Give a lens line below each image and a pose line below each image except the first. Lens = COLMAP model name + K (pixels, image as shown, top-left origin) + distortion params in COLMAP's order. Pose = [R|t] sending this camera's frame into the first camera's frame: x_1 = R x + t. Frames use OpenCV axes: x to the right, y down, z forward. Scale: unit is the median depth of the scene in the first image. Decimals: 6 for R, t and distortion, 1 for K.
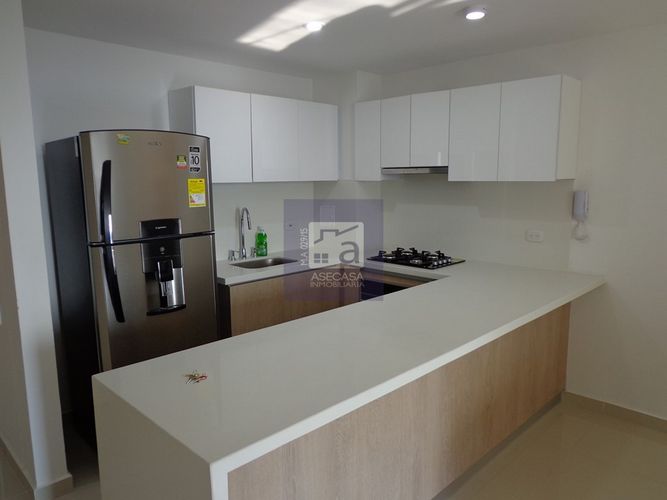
lens RADIAL K [[496.6, 0, 331.3], [0, 496.6, 247.0], [0, 0, 1]] dist [0.001888, 0.008004]
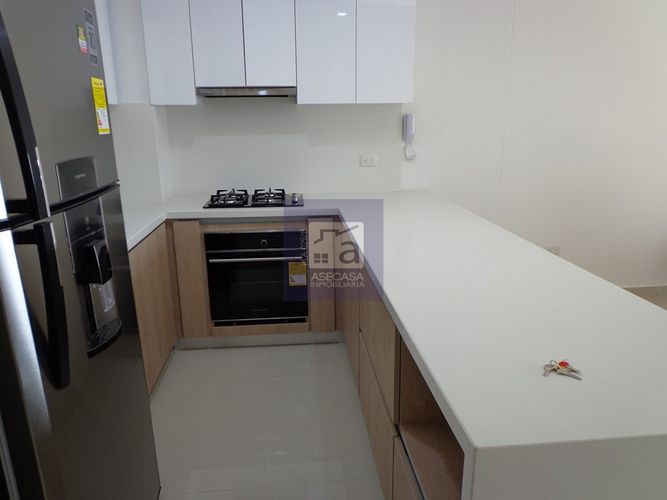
lens RADIAL K [[496.6, 0, 331.3], [0, 496.6, 247.0], [0, 0, 1]] dist [0.001888, 0.008004]
pose [[0.632936, -0.193084, 0.749741, -0.452931], [0.114812, 0.981103, 0.155742, -0.015104], [-0.765644, -0.012495, 0.643143, 0.398542]]
